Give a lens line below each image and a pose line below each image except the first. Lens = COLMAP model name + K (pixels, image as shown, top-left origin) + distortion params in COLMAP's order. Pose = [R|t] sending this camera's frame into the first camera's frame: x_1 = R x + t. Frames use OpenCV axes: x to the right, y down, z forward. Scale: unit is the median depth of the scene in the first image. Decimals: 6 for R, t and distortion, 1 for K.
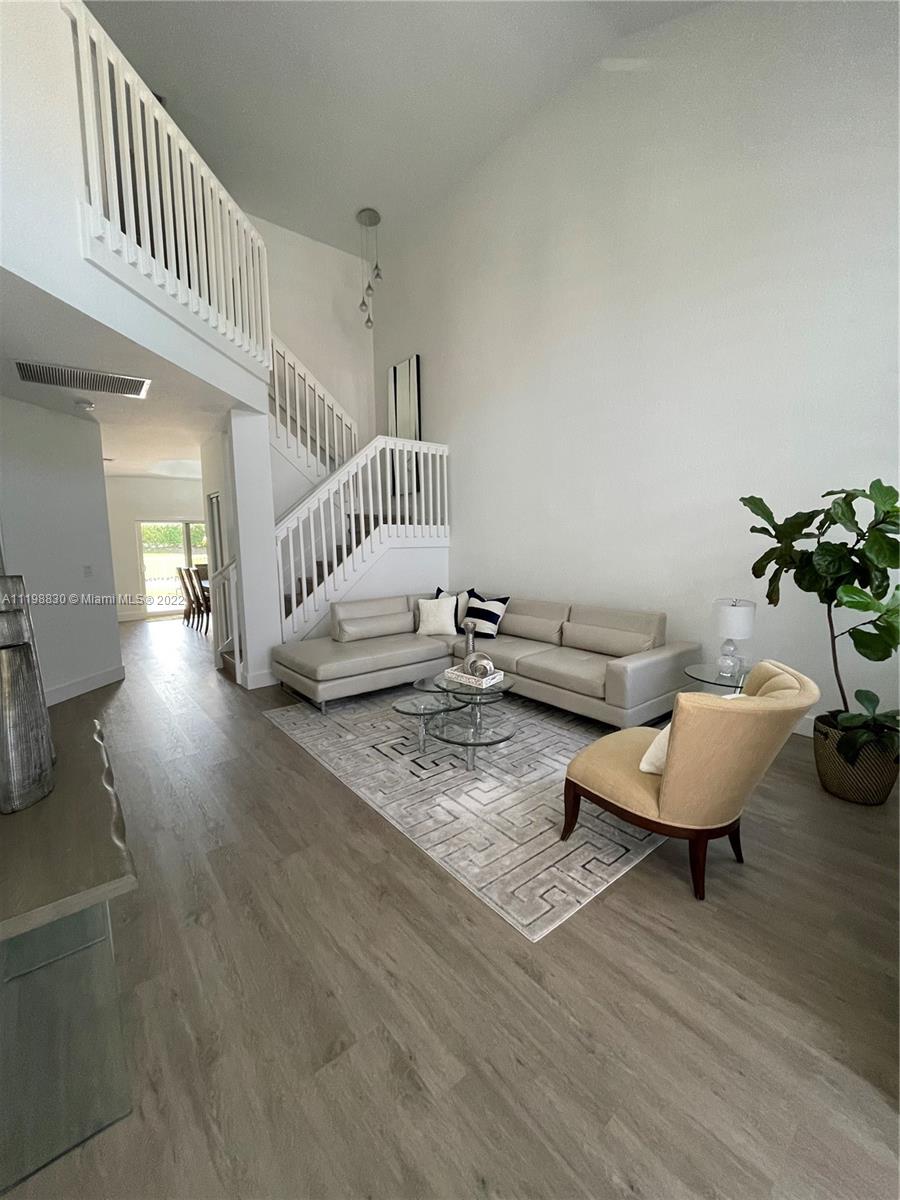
lens RADIAL K [[484.0, 0, 450.9], [0, 484.0, 598.4], [0, 0, 1]] dist [-0.010467, 0.005100]
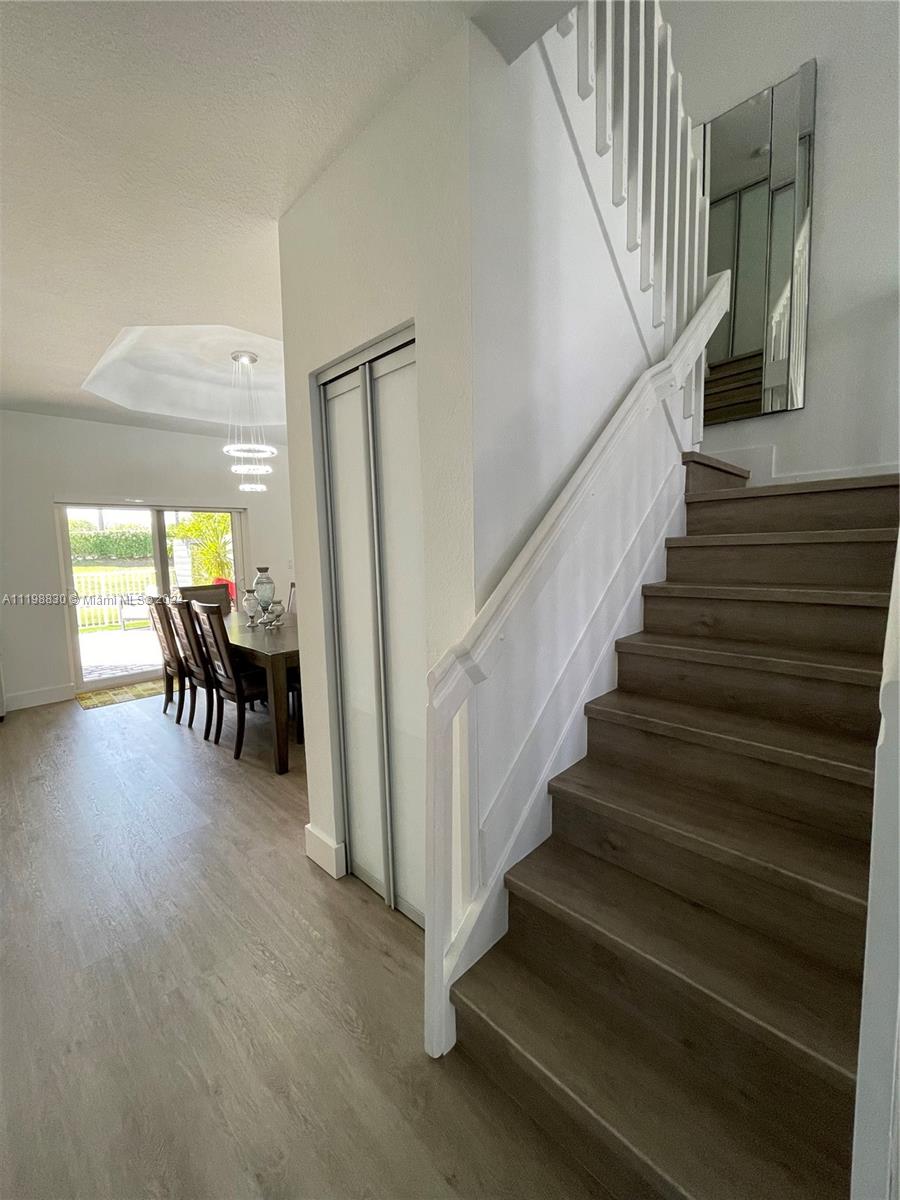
lens RADIAL K [[484.0, 0, 448.2], [0, 484.0, 597.0], [0, 0, 1]] dist [-0.010467, 0.005100]
pose [[0.994591, -0.019025, 0.102114, -0.297827], [0.021175, 0.999575, -0.020017, -0.044460], [-0.101690, 0.022071, 0.994571, 0.458268]]
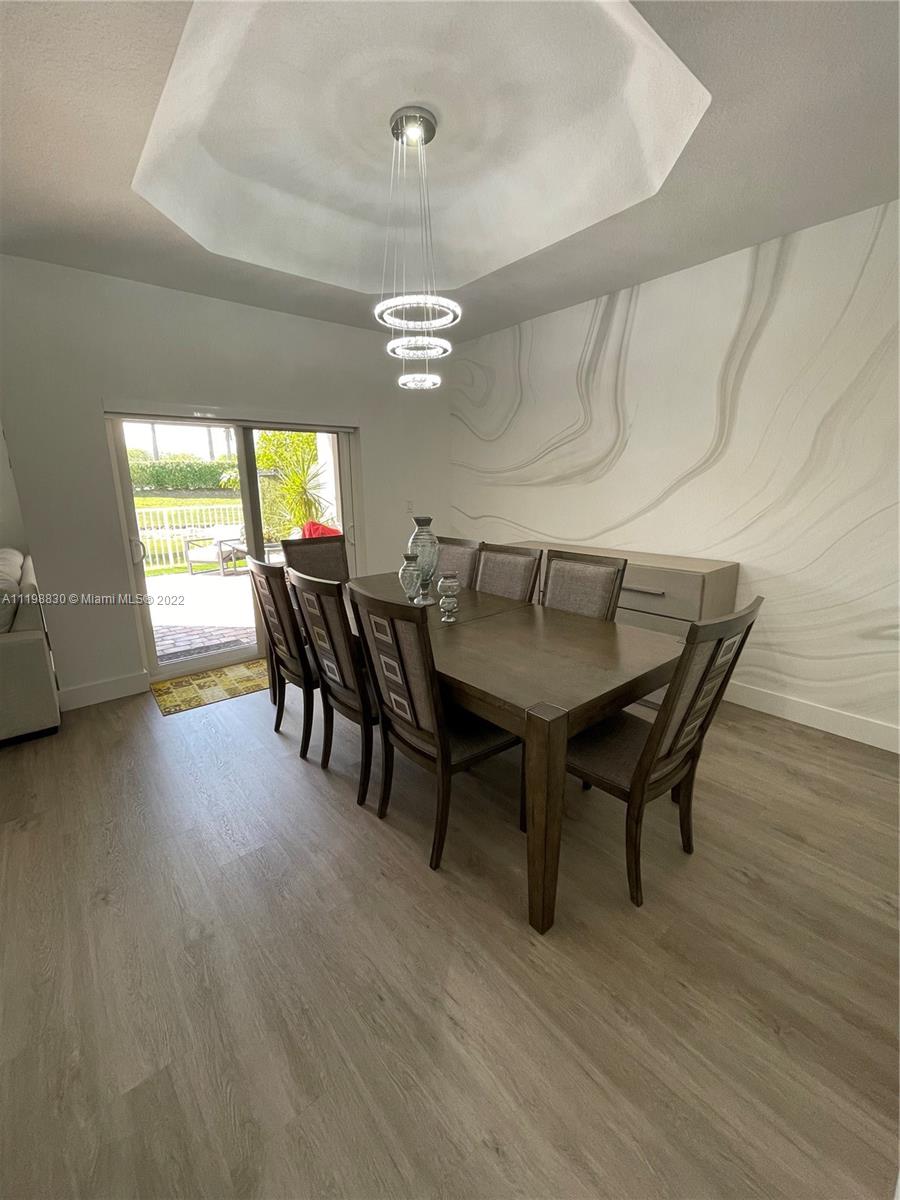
lens RADIAL K [[484.0, 0, 450.2], [0, 484.0, 599.0], [0, 0, 1]] dist [-0.010467, 0.005100]
pose [[0.999817, 0.006808, 0.017892, -0.413607], [-0.008751, 0.993799, 0.110850, -0.068882], [-0.017027, -0.110987, 0.993676, 0.638587]]
